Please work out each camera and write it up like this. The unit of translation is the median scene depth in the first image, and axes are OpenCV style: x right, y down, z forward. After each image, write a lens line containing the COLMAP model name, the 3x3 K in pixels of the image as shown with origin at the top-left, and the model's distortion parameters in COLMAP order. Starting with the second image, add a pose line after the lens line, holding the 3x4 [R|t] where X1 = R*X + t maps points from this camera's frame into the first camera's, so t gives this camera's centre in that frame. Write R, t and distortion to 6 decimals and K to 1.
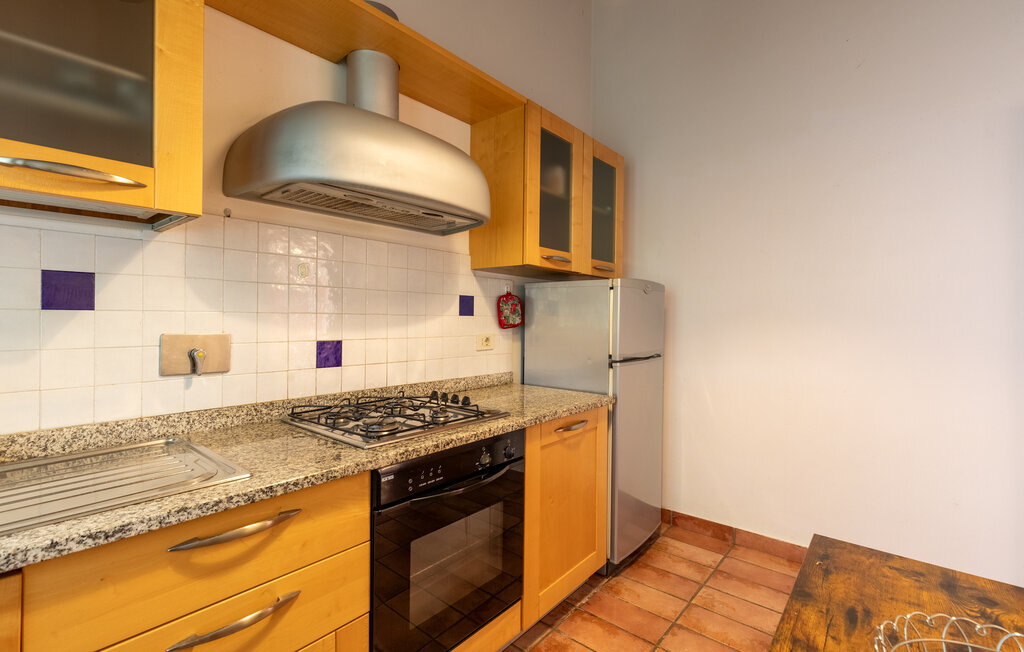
lens RADIAL K [[465.3, 0, 516.2], [0, 465.3, 321.4], [0, 0, 1]] dist [0.003101, 0.000072]
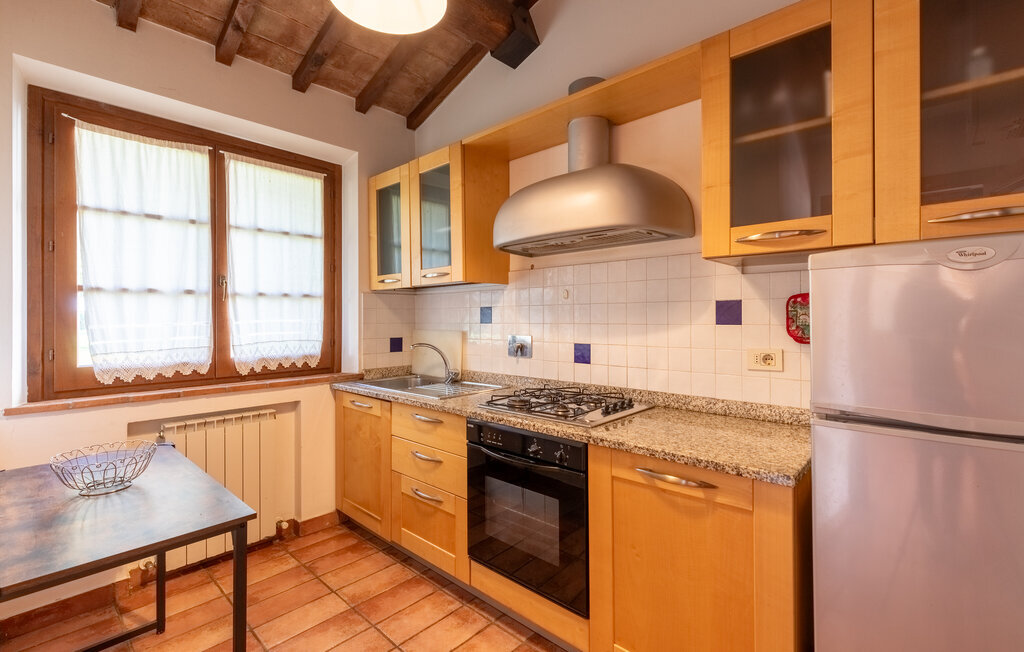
lens RADIAL K [[465.3, 0, 516.3], [0, 465.3, 321.8], [0, 0, 1]] dist [0.003101, 0.000072]
pose [[-0.055078, -0.000015, -0.998482, 0.959912], [-0.002616, 0.999997, 0.000129, -0.021492], [0.998479, 0.002619, -0.055078, 0.885256]]
